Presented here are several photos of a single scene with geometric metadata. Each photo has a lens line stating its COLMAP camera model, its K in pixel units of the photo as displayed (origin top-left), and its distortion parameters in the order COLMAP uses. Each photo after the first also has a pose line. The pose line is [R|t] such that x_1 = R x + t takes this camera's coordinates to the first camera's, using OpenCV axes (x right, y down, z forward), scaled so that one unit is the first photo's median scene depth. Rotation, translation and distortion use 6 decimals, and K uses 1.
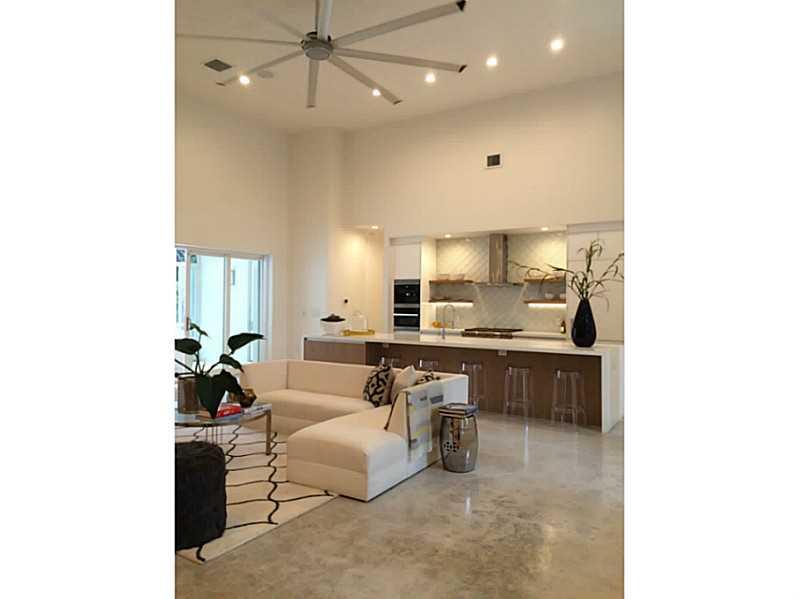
lens RADIAL K [[517.4, 0, 386.8], [0, 517.4, 290.9], [0, 0, 1]] dist [0.112977, -0.000316]
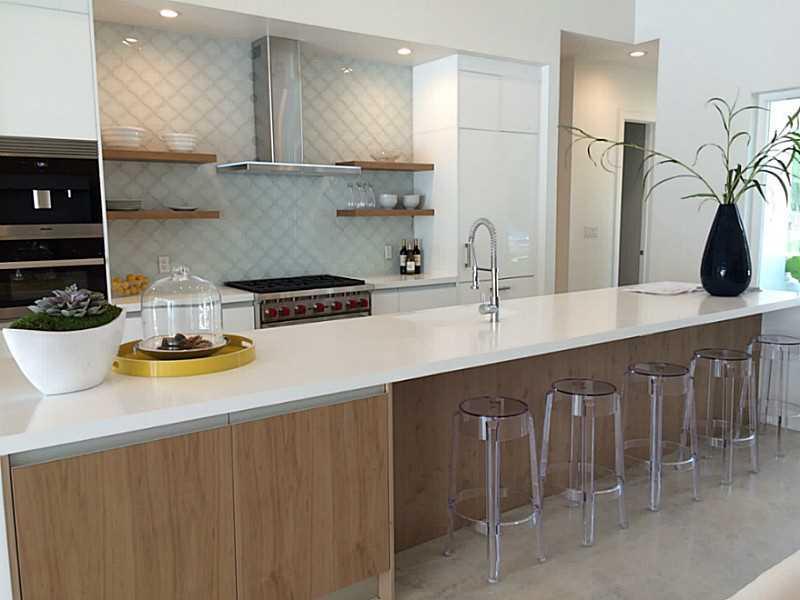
lens RADIAL K [[684.8, 0, 400.0], [0, 684.8, 300.0], [0, 0, 1]] dist [0.069973, -0.004317]
pose [[0.359320, -0.132956, 0.923695, -0.269887], [-0.006784, 0.989401, 0.145053, 0.009084], [-0.933190, -0.058387, 0.354609, 0.716985]]
